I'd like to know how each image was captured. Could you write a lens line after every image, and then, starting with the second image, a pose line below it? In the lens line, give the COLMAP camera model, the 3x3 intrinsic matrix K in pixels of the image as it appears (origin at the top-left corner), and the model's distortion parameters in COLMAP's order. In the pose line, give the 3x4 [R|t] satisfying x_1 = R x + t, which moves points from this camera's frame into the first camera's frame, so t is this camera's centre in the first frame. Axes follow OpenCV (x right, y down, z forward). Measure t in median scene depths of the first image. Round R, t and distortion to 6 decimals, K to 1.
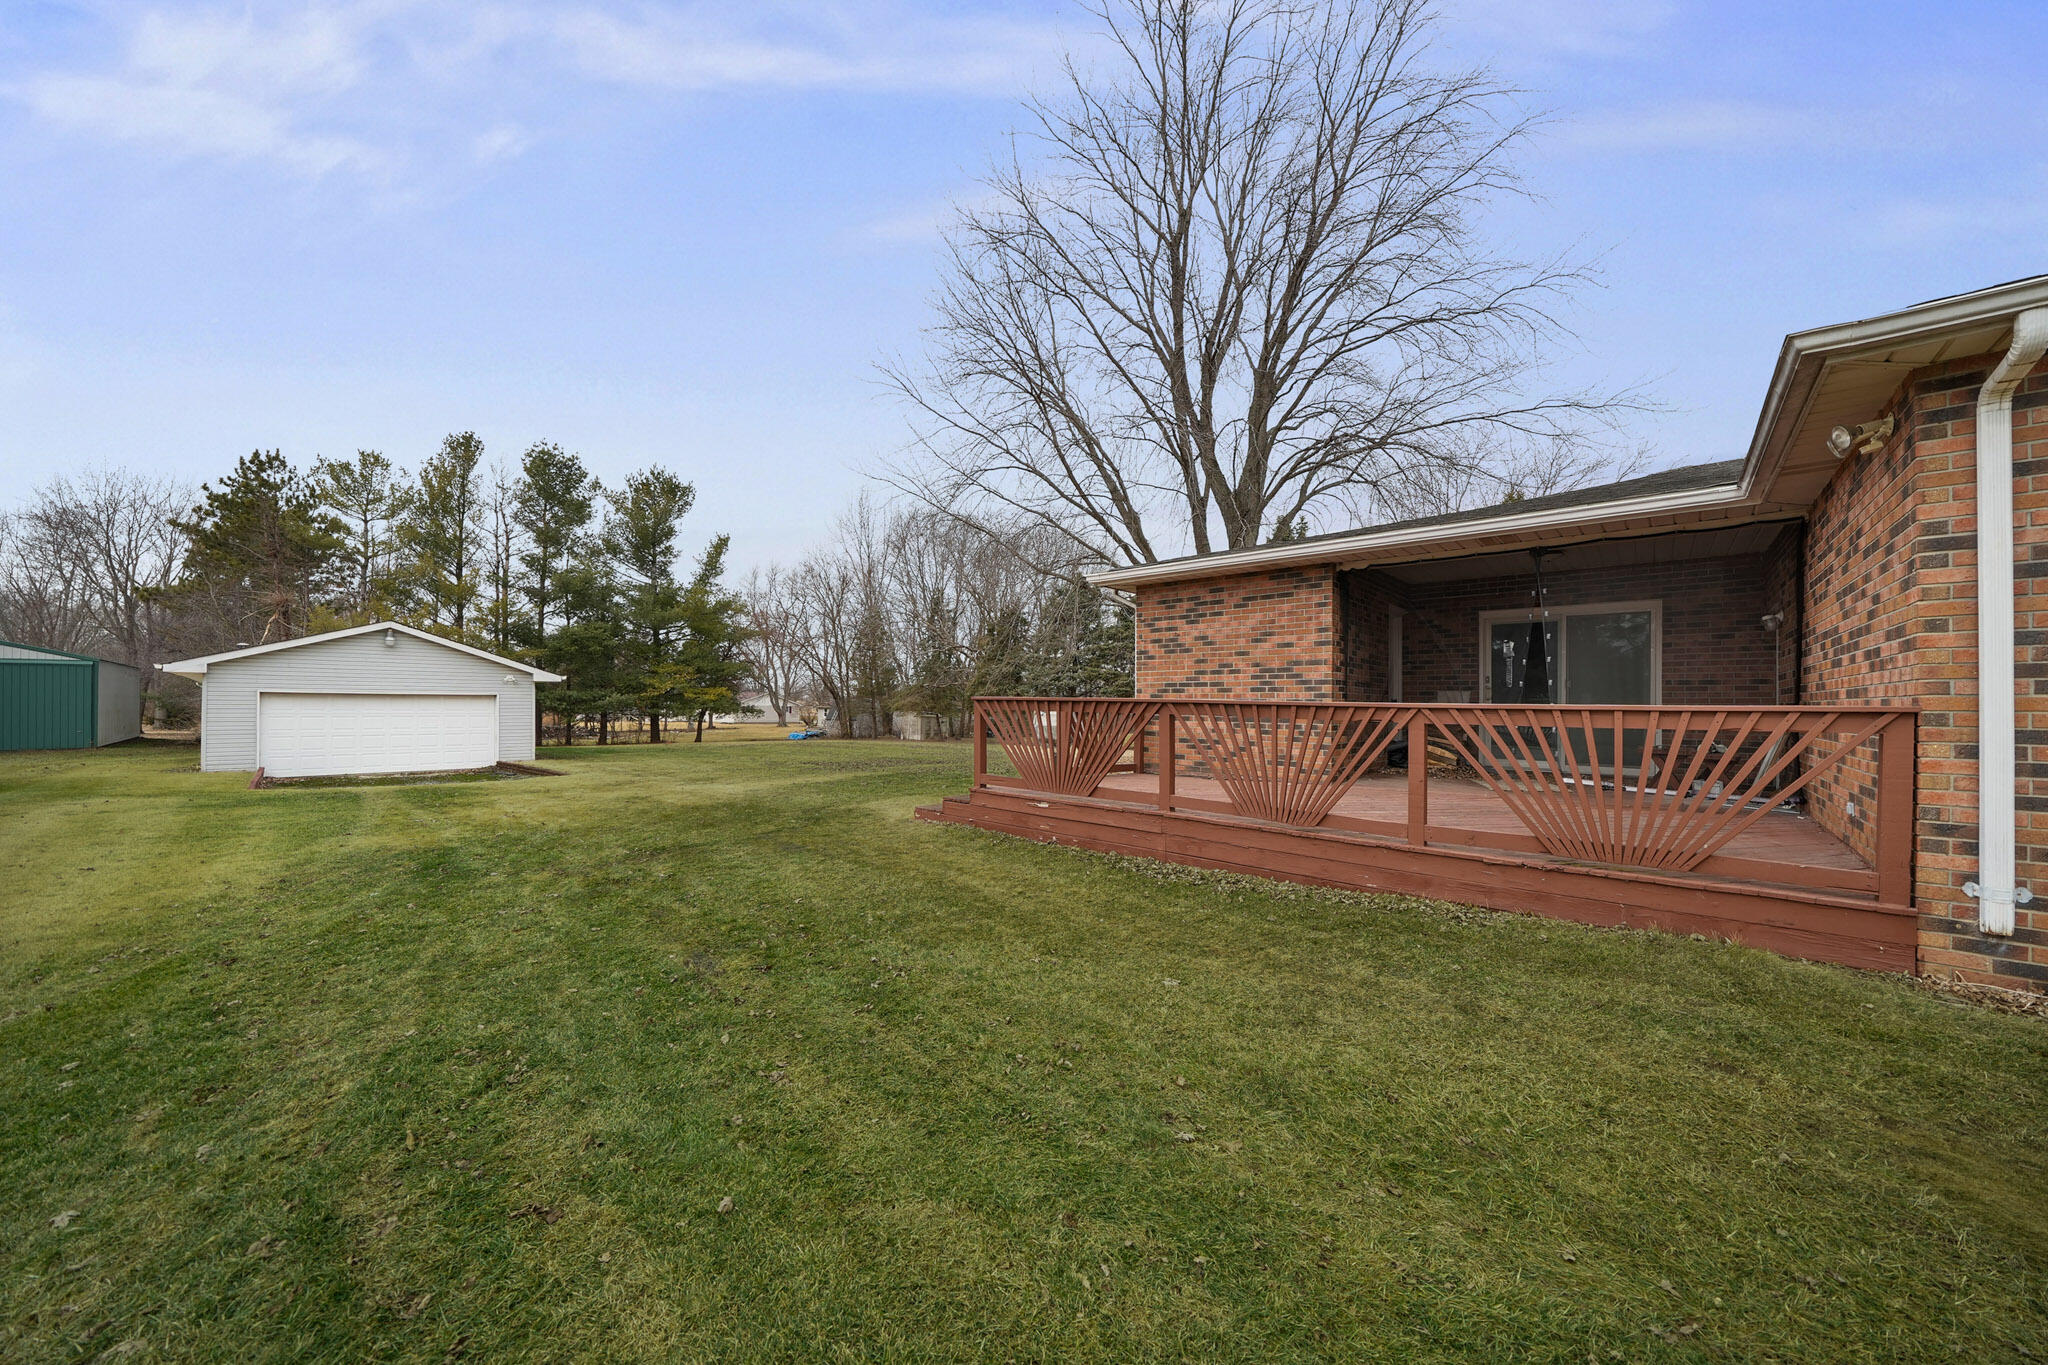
lens RADIAL K [[720.5, 0, 1019.9], [0, 720.5, 693.1], [0, 0, 1]] dist [-0.022337, -0.000007]
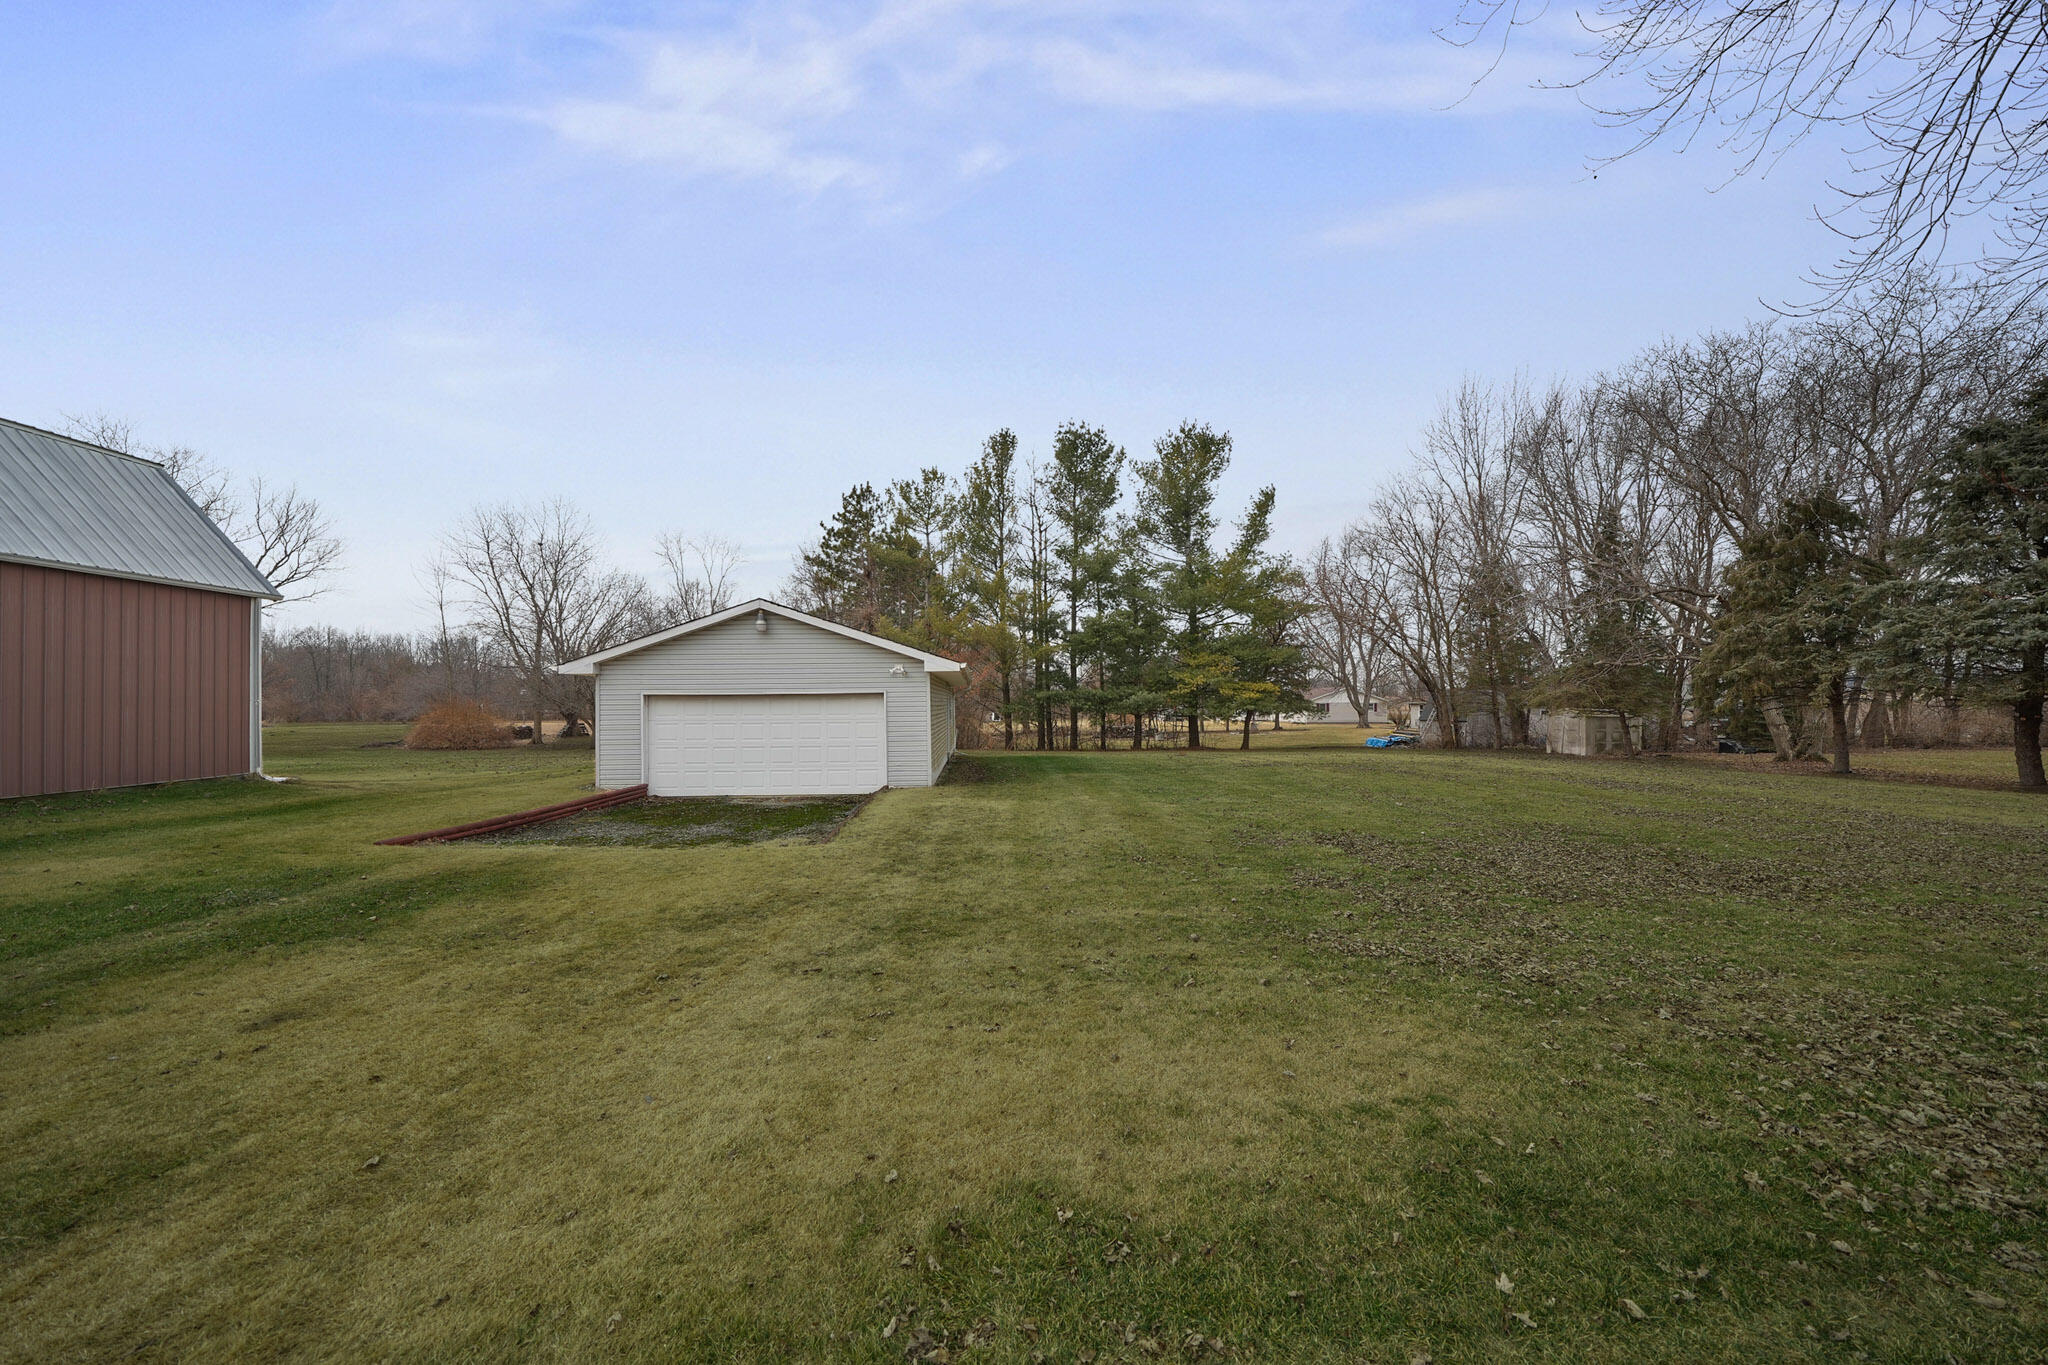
lens RADIAL K [[720.5, 0, 1019.9], [0, 720.5, 693.1], [0, 0, 1]] dist [-0.022337, -0.000007]
pose [[0.708250, -0.022643, -0.705599, -0.057325], [0.025046, 0.999662, -0.006939, 0.004944], [0.705518, -0.012757, 0.708577, 0.261546]]
